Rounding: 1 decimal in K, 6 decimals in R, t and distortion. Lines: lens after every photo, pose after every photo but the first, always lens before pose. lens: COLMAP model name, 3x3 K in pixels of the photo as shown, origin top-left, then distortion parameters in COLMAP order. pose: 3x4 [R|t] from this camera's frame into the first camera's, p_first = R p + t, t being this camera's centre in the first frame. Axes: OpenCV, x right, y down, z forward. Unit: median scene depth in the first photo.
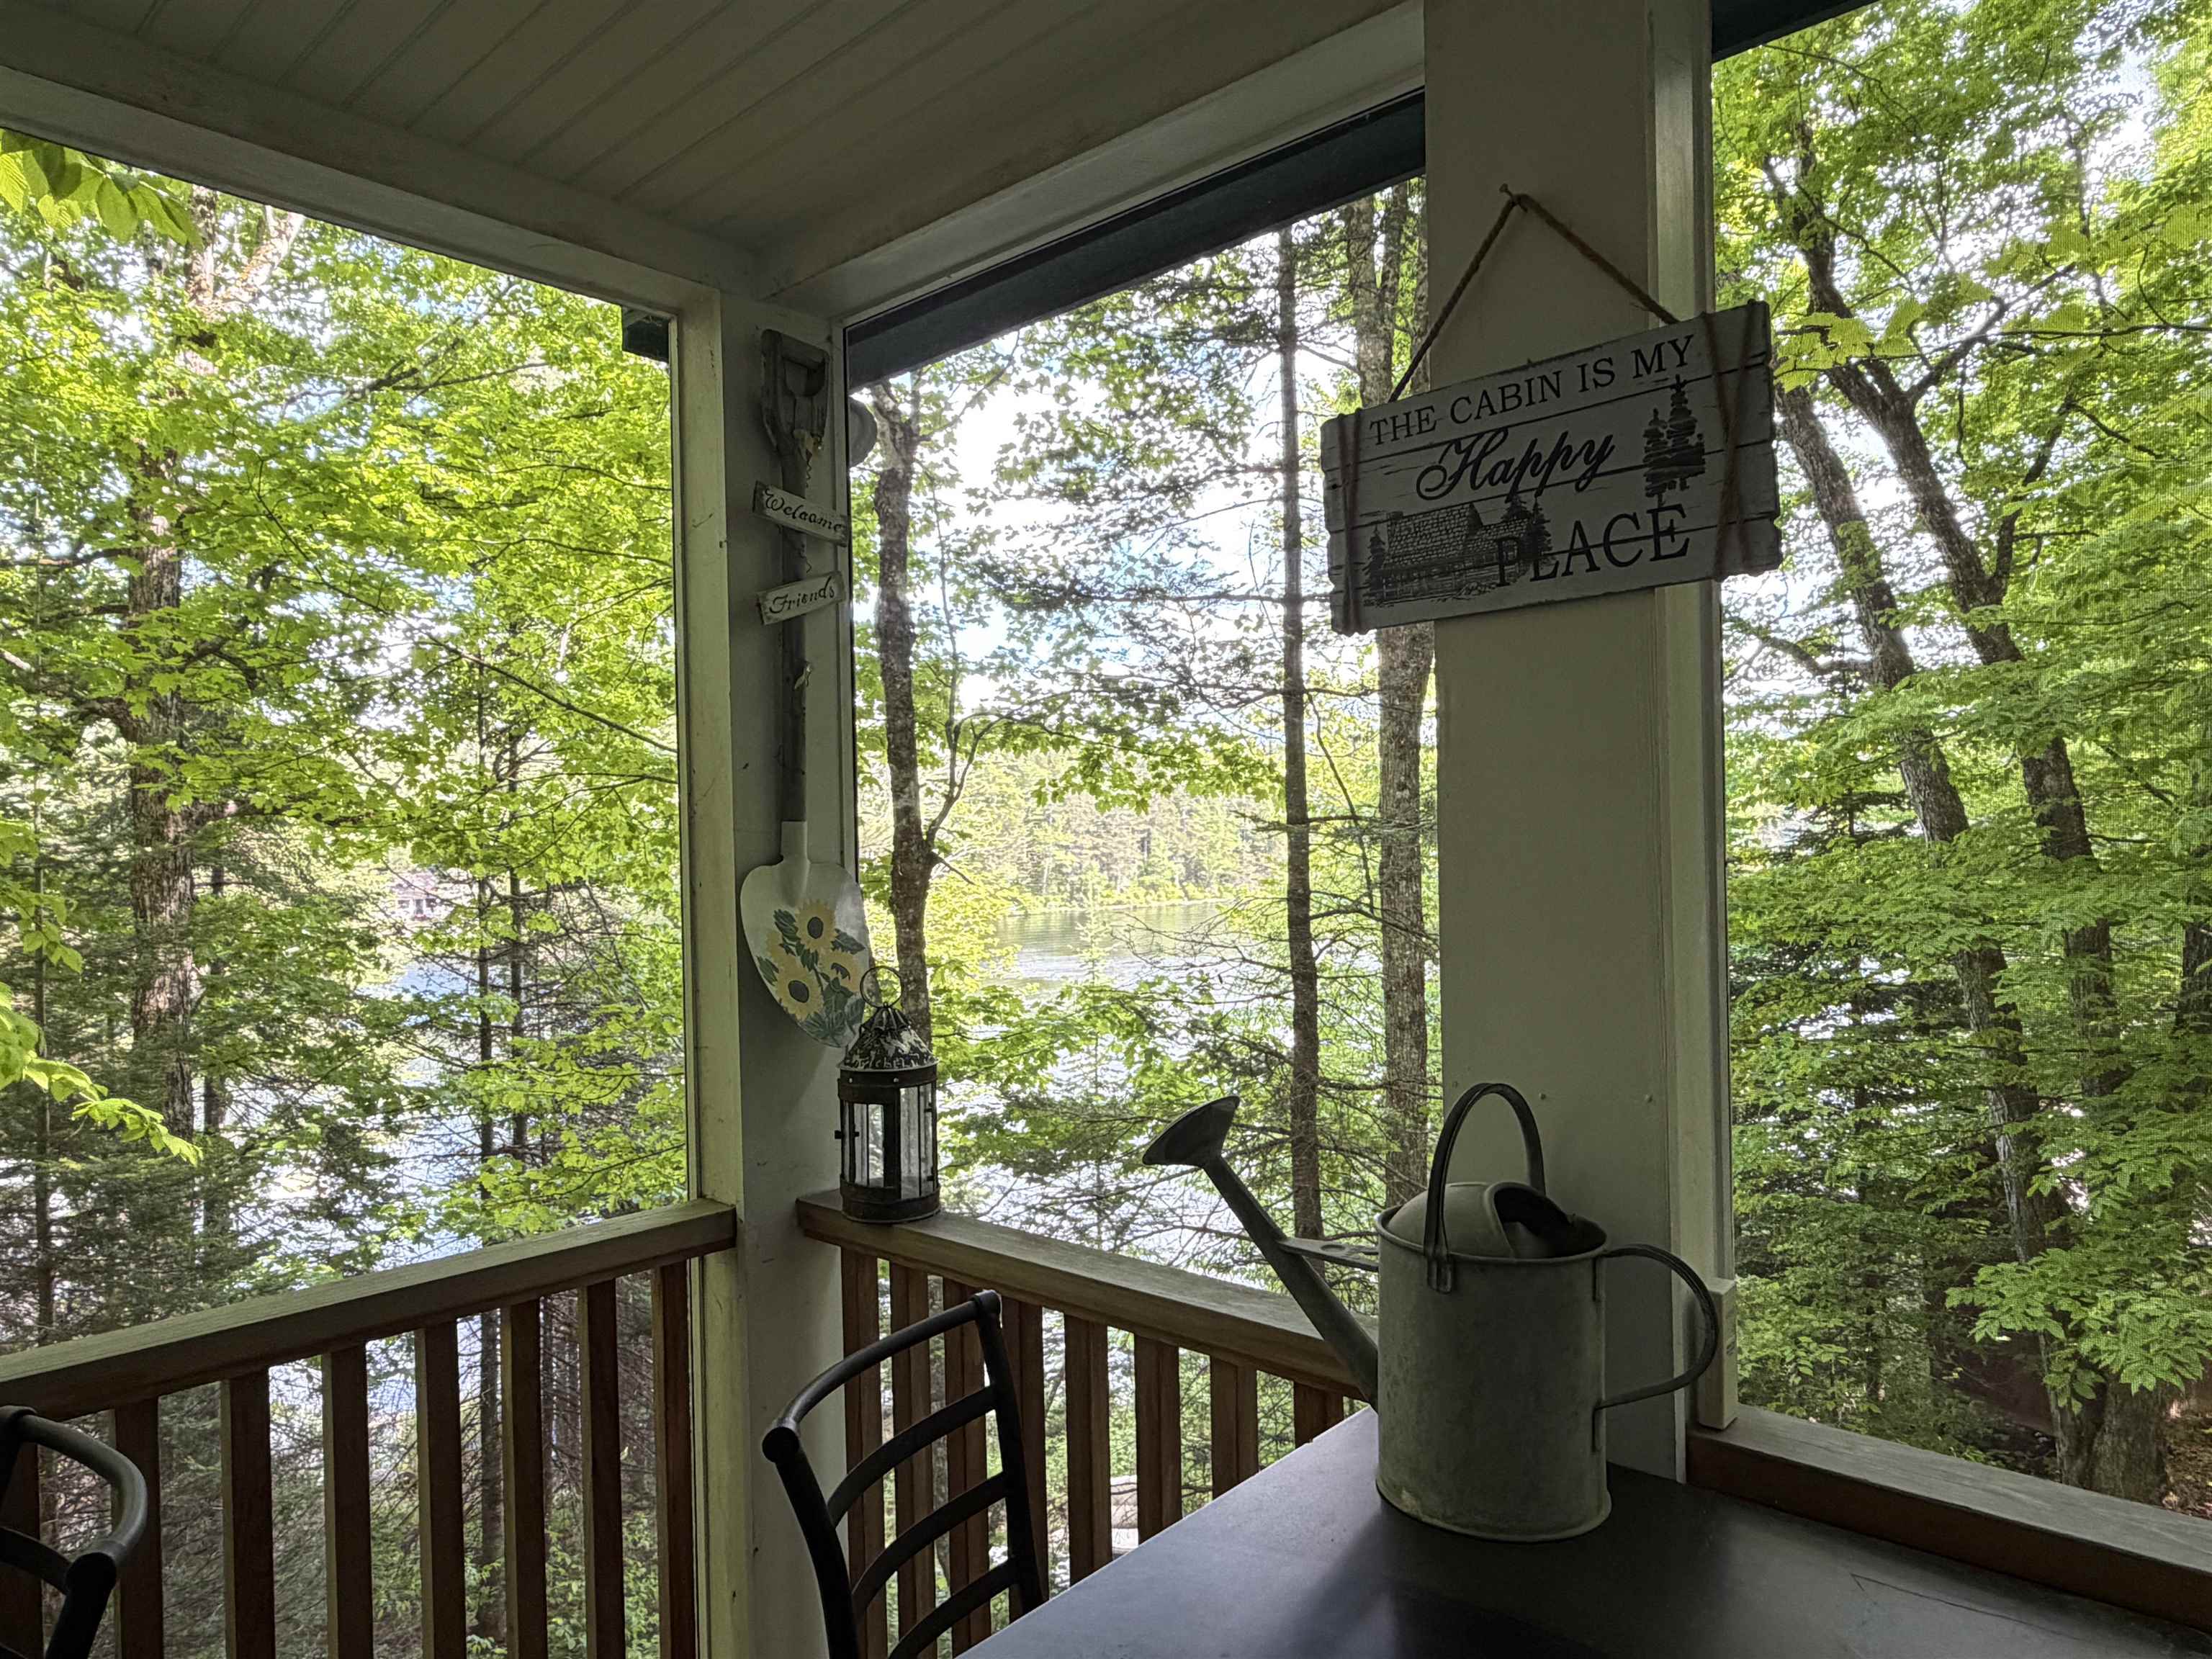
lens RADIAL K [[1395.9, 0, 1106.2], [0, 1395.9, 832.9], [0, 0, 1]] dist [0.026495, 0.000364]
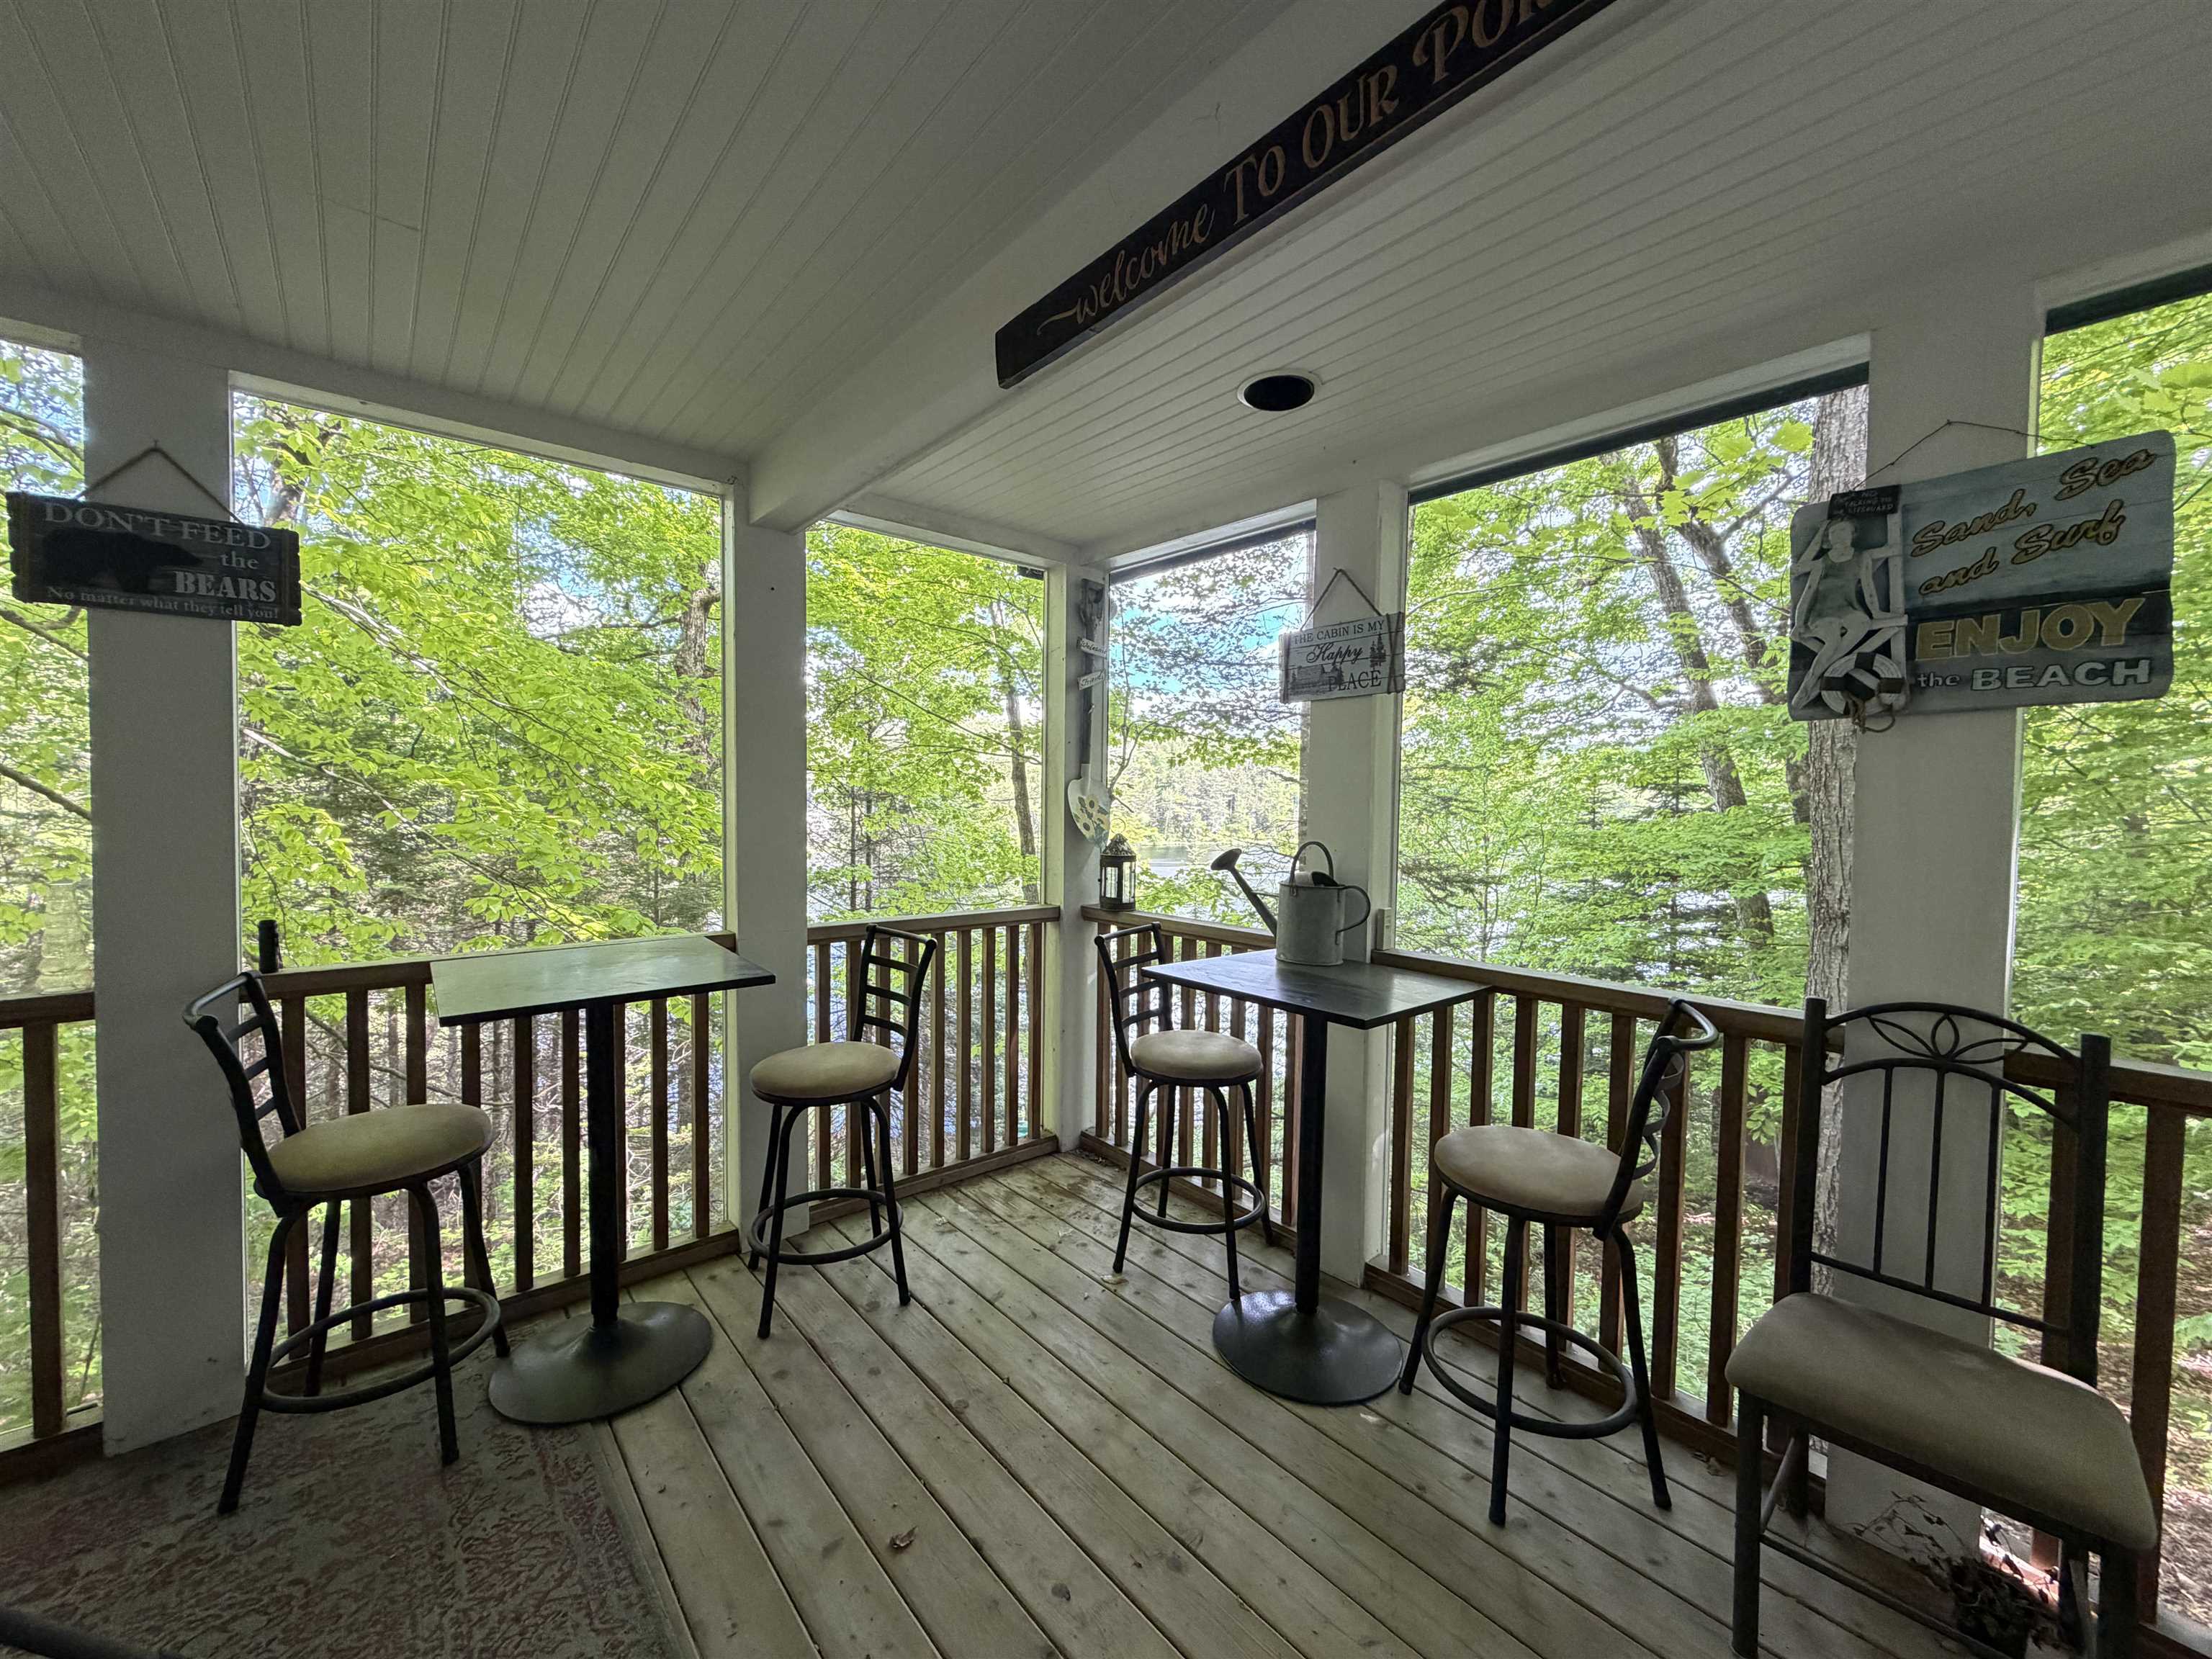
lens RADIAL K [[878.2, 0, 1108.4], [0, 878.2, 833.6], [0, 0, 1]] dist [0.003615, 0.000387]
pose [[0.993186, 0.040194, -0.109393, 0.004789], [-0.035236, 0.998279, 0.046885, 0.027336], [0.111089, -0.042711, 0.992892, -0.407034]]
